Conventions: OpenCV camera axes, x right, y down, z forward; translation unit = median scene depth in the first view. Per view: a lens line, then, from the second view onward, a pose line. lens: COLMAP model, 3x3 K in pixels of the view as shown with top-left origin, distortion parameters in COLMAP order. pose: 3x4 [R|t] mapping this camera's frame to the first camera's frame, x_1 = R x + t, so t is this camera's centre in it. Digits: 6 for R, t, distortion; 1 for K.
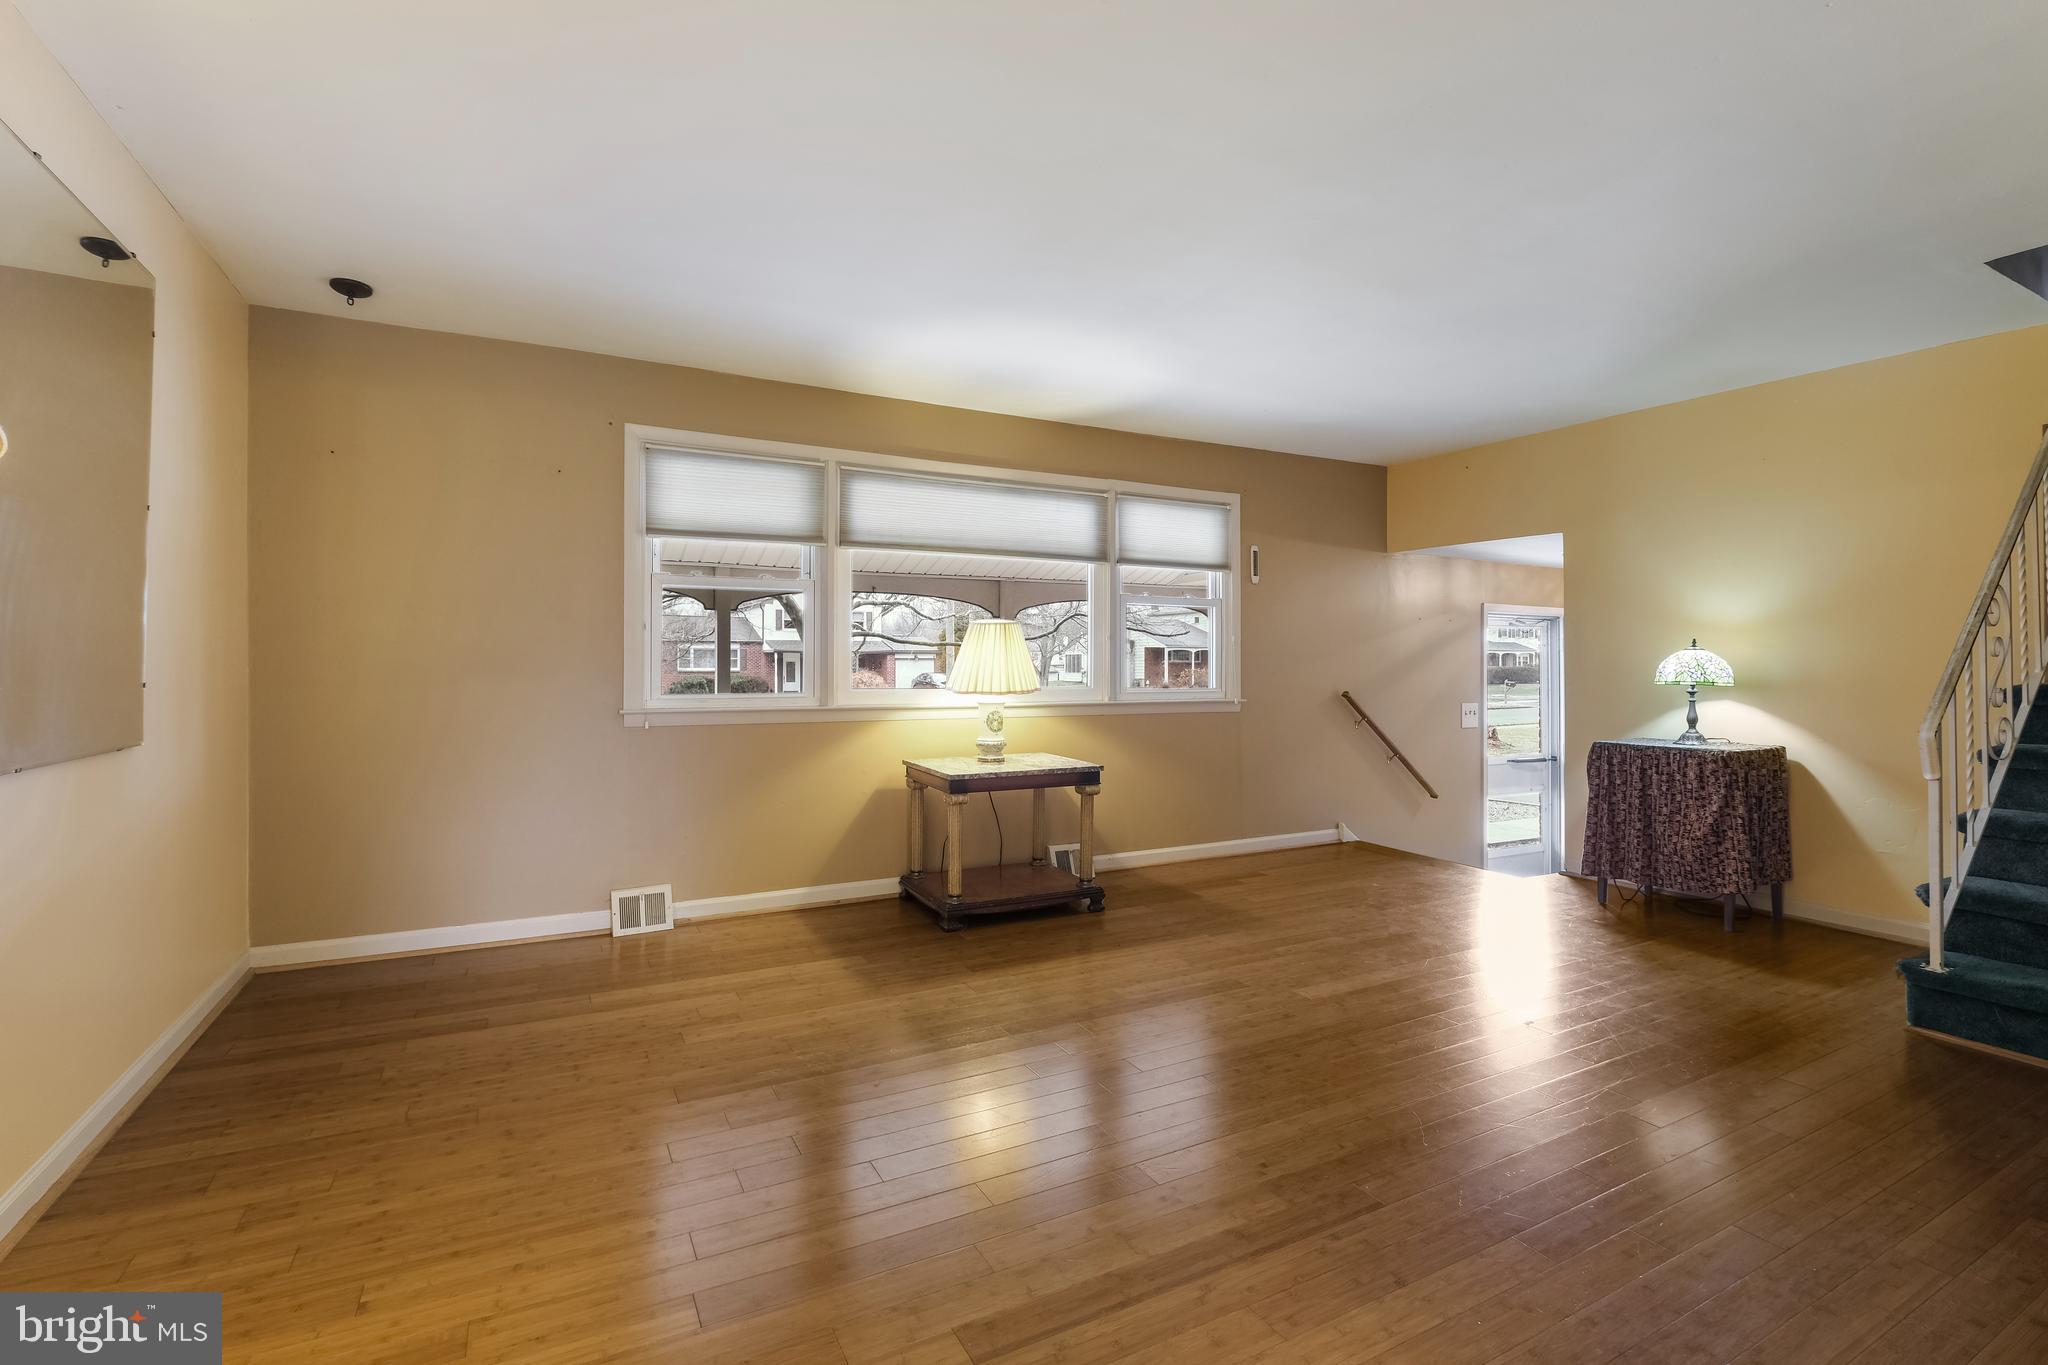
lens RADIAL K [[922.9, 0, 1013.4], [0, 922.9, 658.9], [0, 0, 1]] dist [-0.011283, -0.000253]
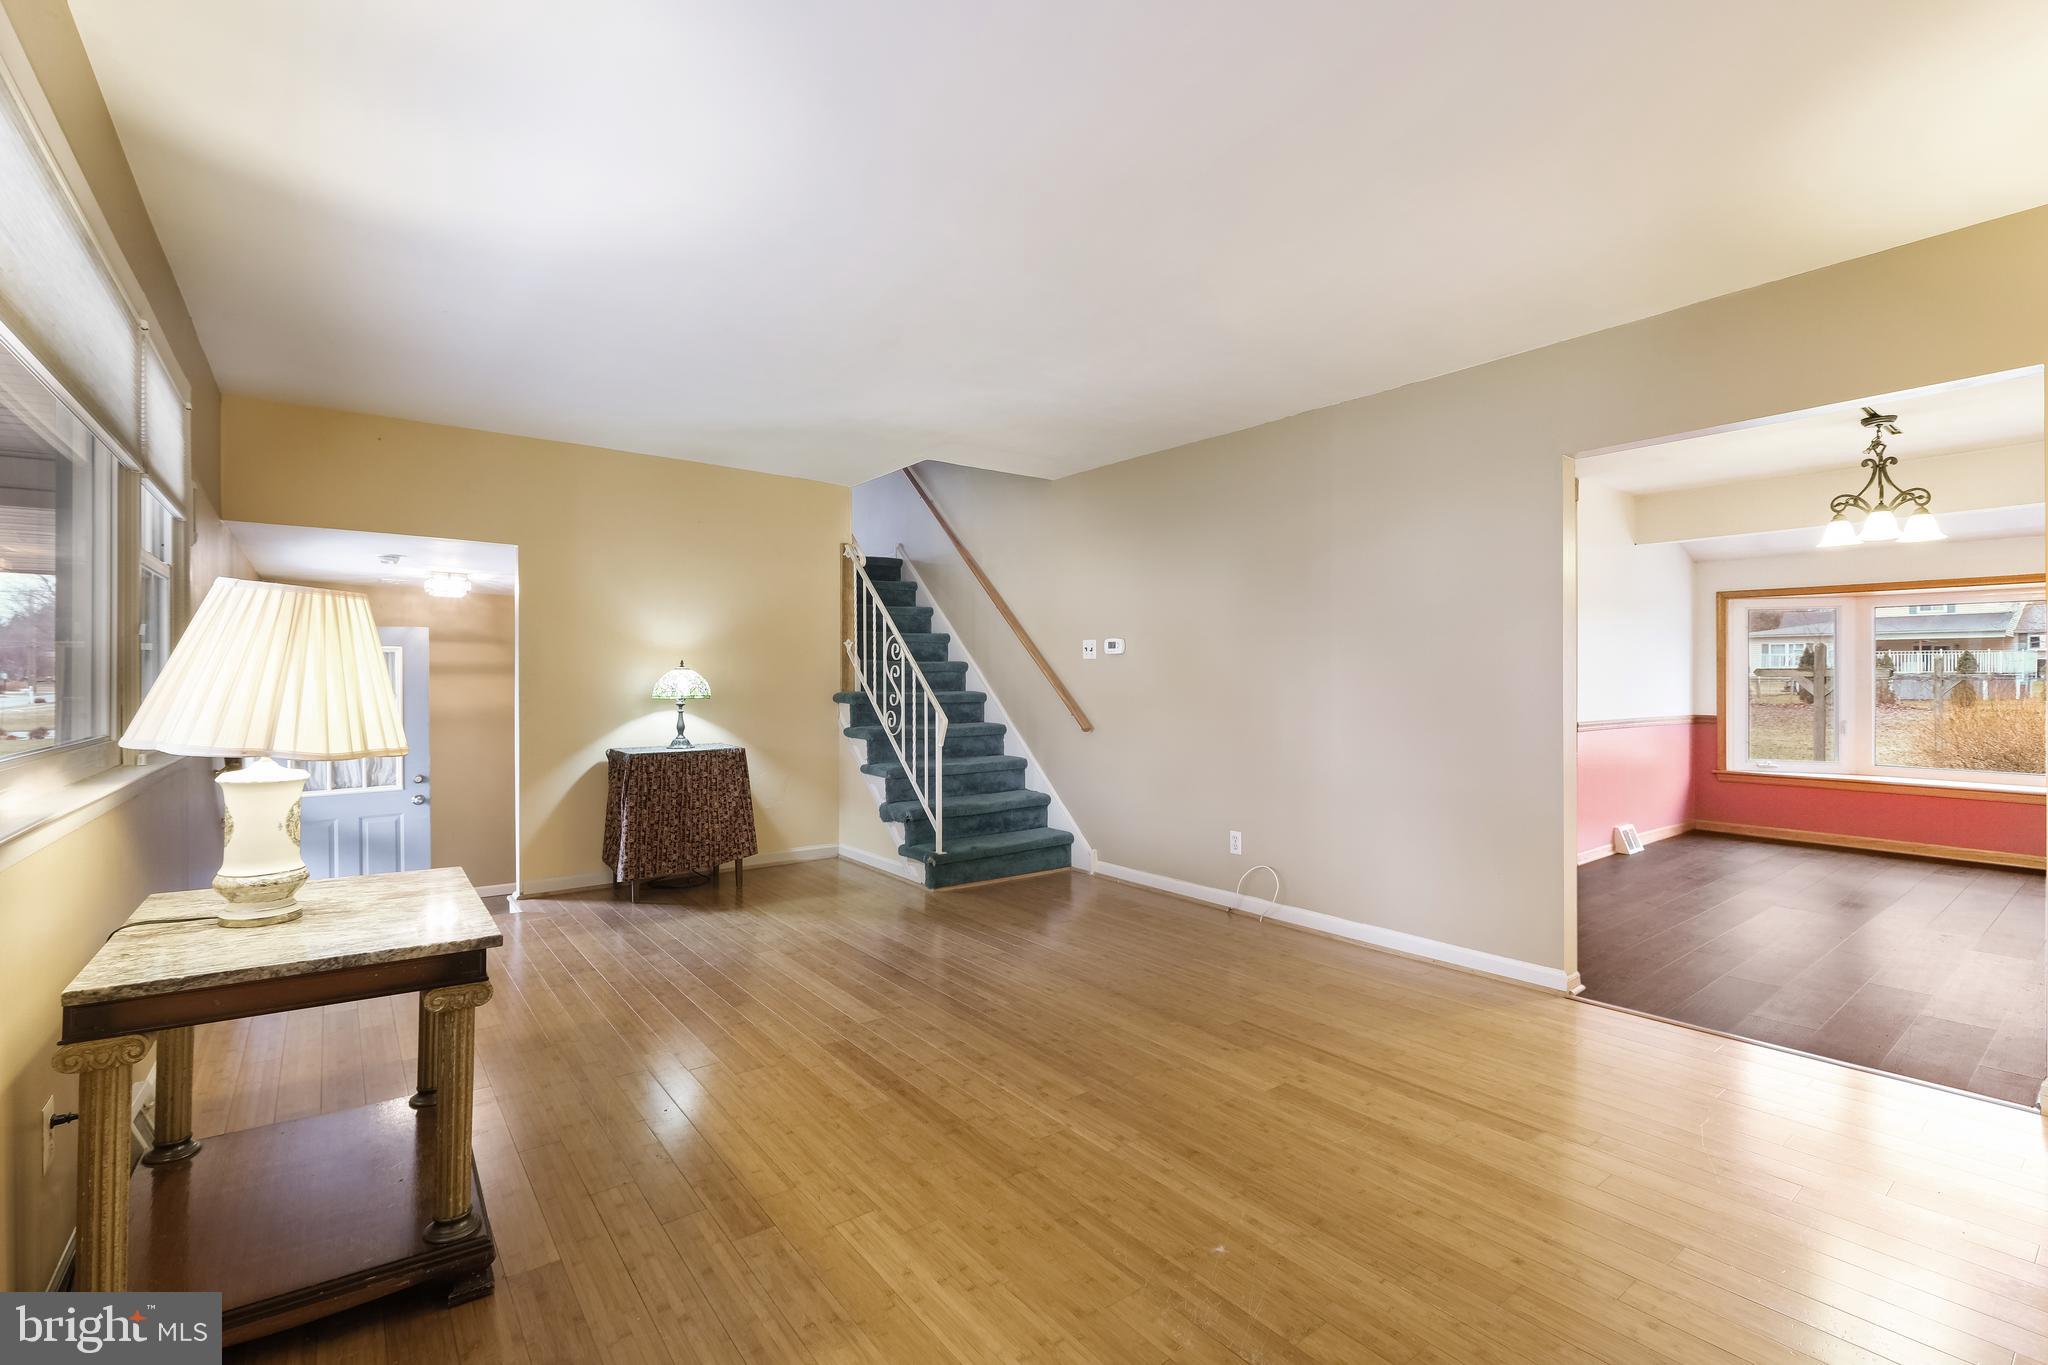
lens RADIAL K [[890.8, 0, 1024.5], [0, 890.8, 670.3], [0, 0, 1]] dist [0.000130, -0.000635]
pose [[-0.168872, 0.009412, 0.985593, -0.532583], [-0.007417, 0.999914, -0.010819, 0.000133], [-0.985610, -0.009137, -0.168788, 0.813285]]
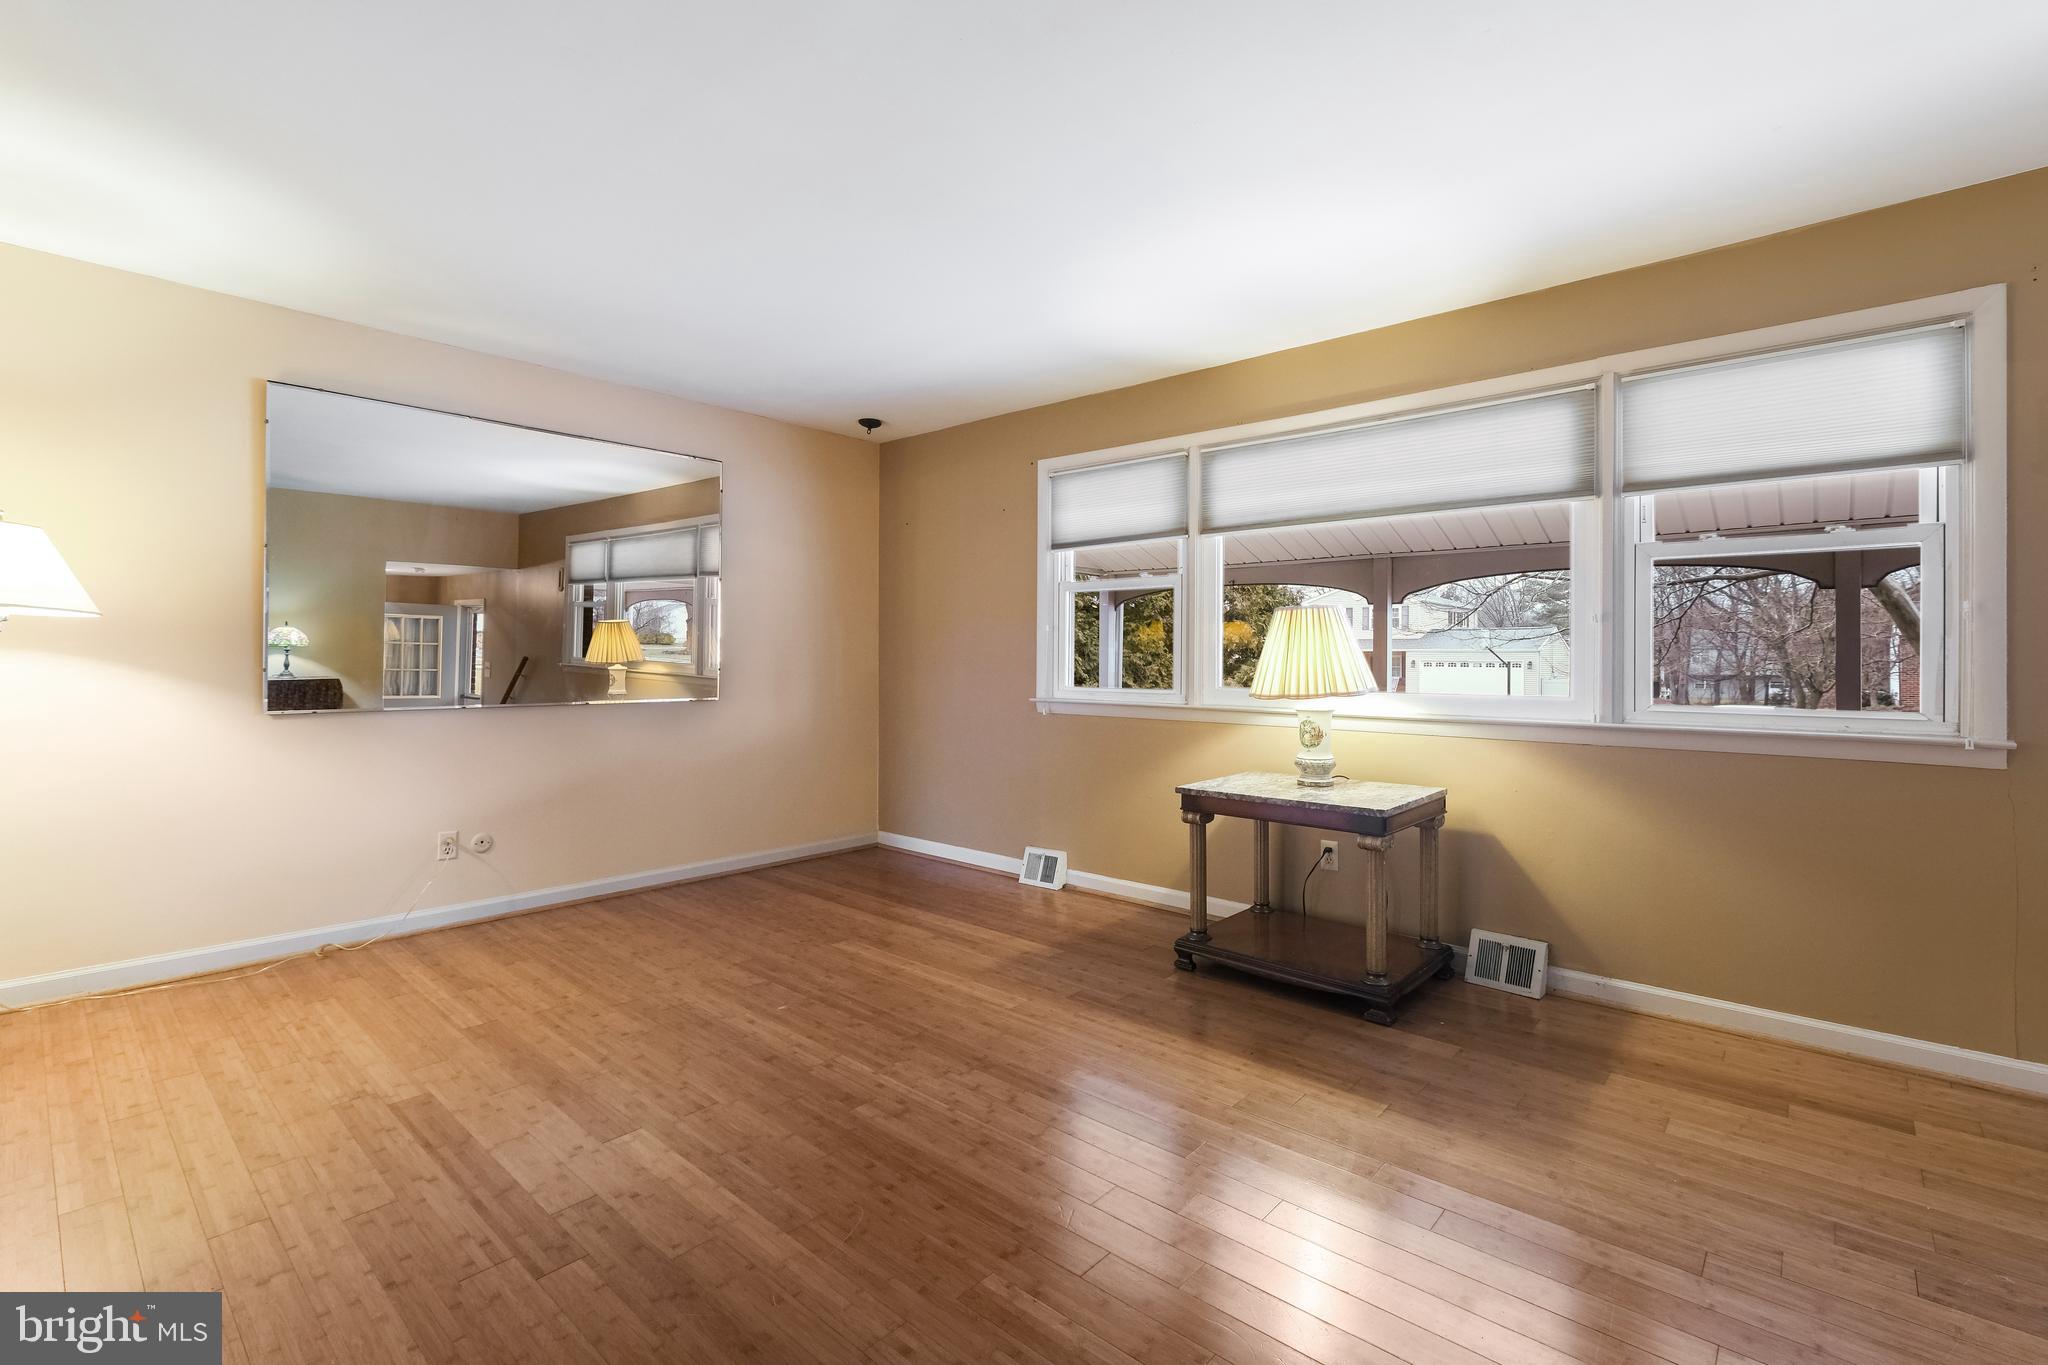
lens RADIAL K [[910.6, 0, 1028.9], [0, 910.6, 658.9], [0, 0, 1]] dist [-0.003830, 0.000039]
pose [[0.353744, -0.002405, -0.935339, 0.678401], [0.001538, 0.999997, -0.001989, 0.005612], [0.935341, -0.000735, 0.353746, 0.558091]]
